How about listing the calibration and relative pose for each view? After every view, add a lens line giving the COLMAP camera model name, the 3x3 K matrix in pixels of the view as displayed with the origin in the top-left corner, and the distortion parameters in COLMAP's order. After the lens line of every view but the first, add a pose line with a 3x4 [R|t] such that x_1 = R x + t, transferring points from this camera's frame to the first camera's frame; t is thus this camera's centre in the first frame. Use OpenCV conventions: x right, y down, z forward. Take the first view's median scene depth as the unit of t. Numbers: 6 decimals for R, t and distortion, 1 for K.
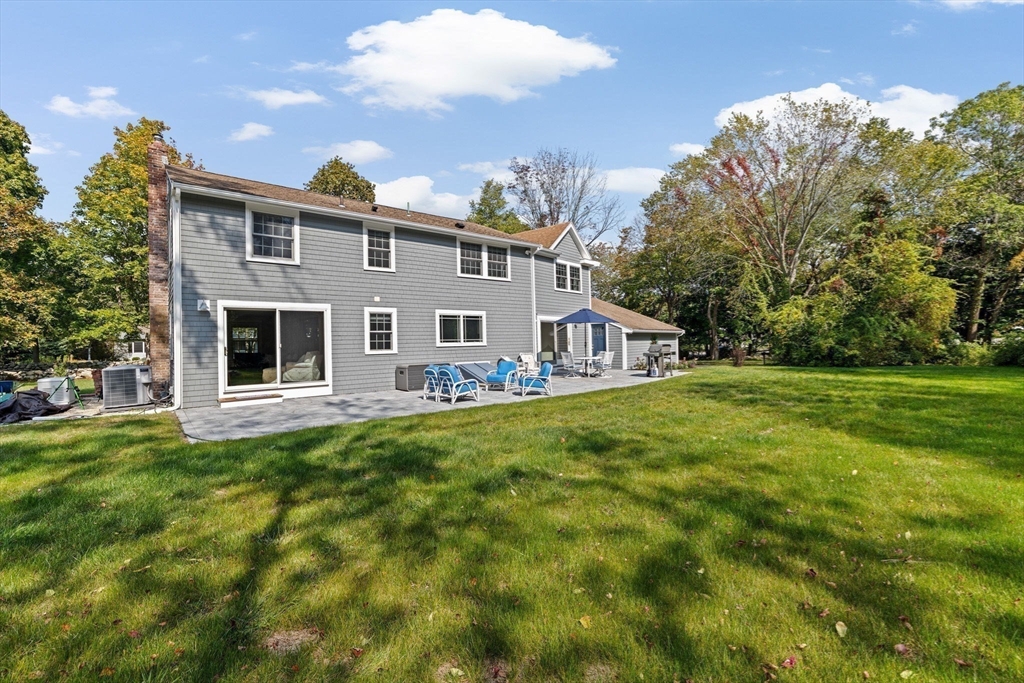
lens RADIAL K [[439.7, 0, 507.0], [0, 439.7, 339.3], [0, 0, 1]] dist [0.002250, 0.000843]
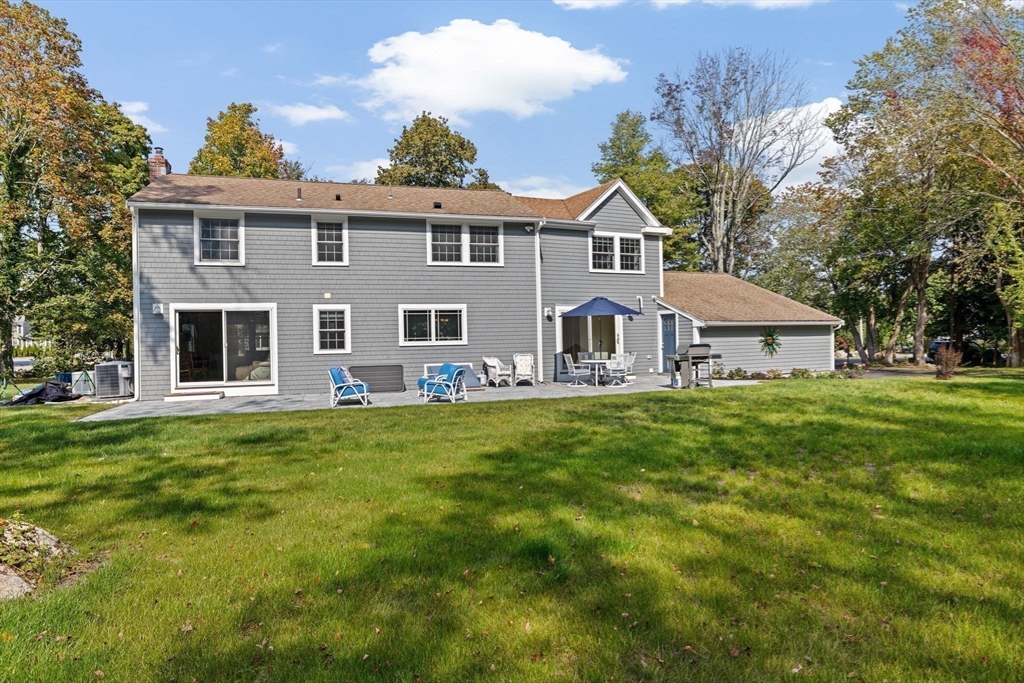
lens RADIAL K [[629.4, 0, 512.0], [0, 629.4, 341.5], [0, 0, 1]] dist [0.004026, 0.000288]
pose [[0.923777, 0.004237, -0.382908, 0.616956], [0.003206, 0.999818, 0.018799, -0.017911], [0.382918, -0.018593, 0.923595, -0.104232]]
